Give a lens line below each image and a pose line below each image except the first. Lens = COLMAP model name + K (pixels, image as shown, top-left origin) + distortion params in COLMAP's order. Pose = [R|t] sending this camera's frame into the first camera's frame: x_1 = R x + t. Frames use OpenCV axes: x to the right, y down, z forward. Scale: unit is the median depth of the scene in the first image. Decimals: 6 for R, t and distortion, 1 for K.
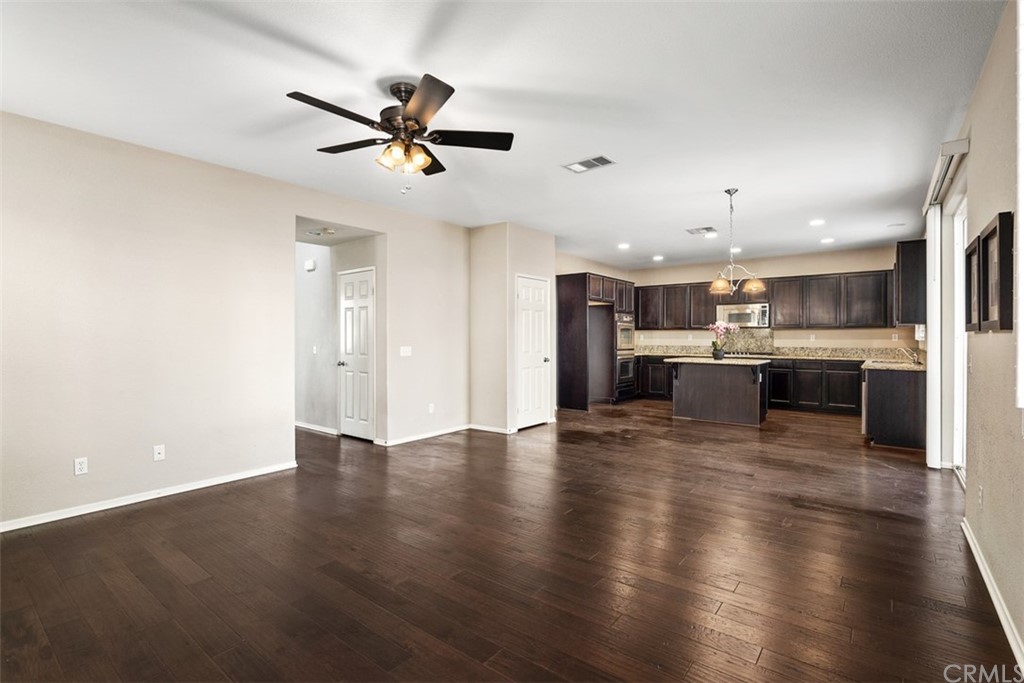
lens RADIAL K [[479.1, 0, 510.1], [0, 479.1, 339.7], [0, 0, 1]] dist [-0.014102, 0.003191]
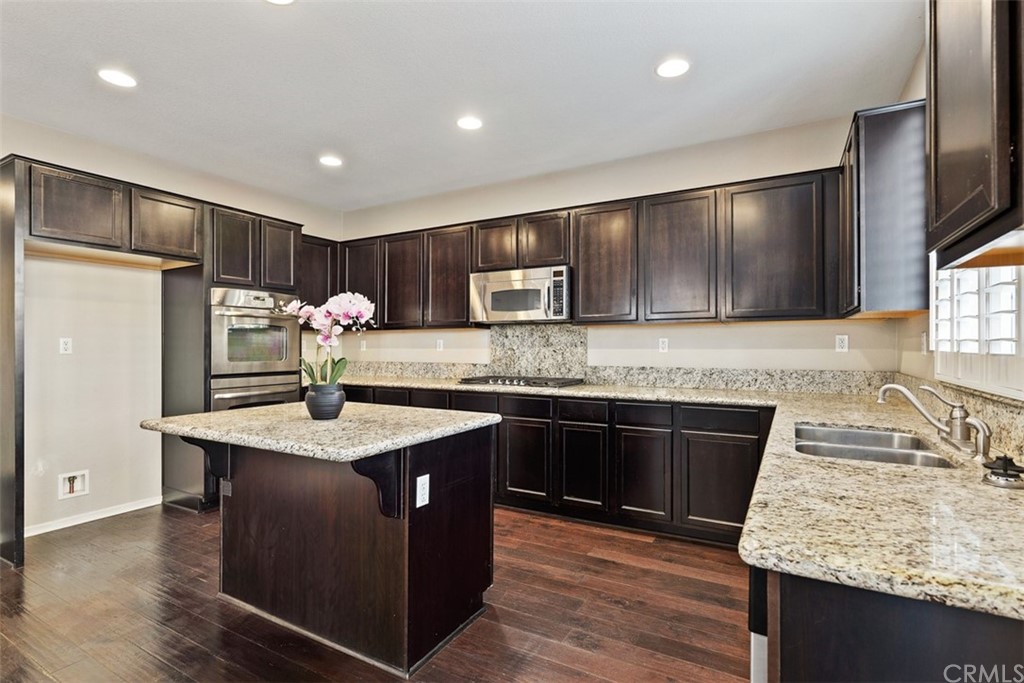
lens RADIAL K [[479.1, 0, 519.3], [0, 479.1, 345.8], [0, 0, 1]] dist [-0.014102, 0.003191]
pose [[0.989462, -0.003216, 0.144757, 0.452365], [0.003652, 0.999990, -0.002748, -0.003054], [-0.144747, 0.003248, 0.989463, 0.602268]]
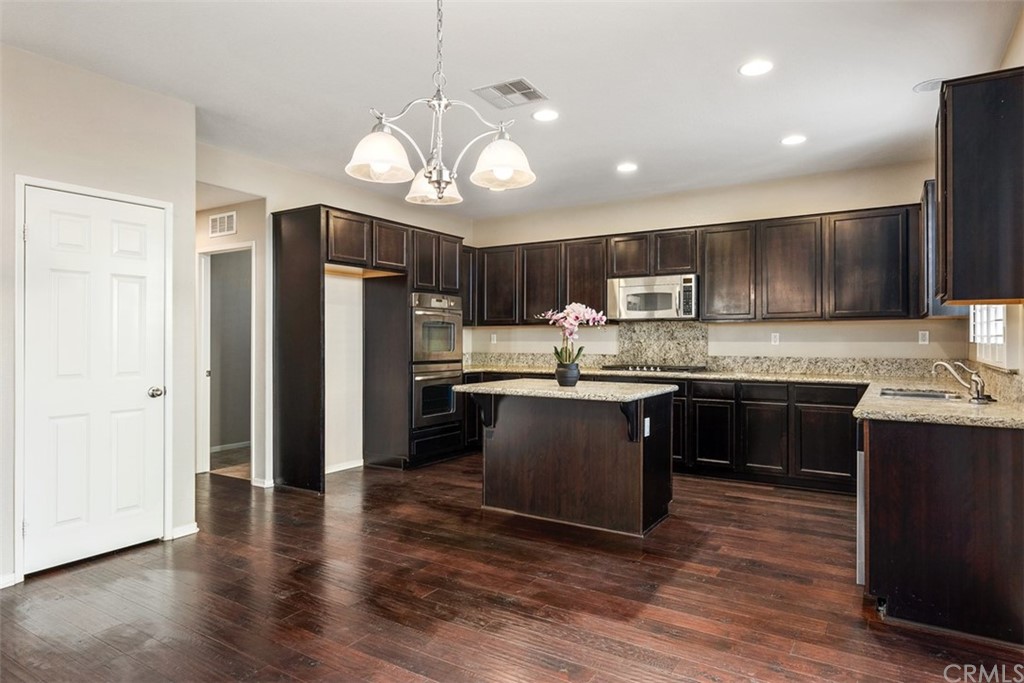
lens RADIAL K [[591.9, 0, 515.3], [0, 591.9, 338.2], [0, 0, 1]] dist [0.000438, -0.000503]
pose [[0.995591, -0.001868, 0.093780, 0.292005], [0.002364, 0.999984, -0.005171, -0.002208], [-0.093769, 0.005370, 0.995579, 0.380519]]
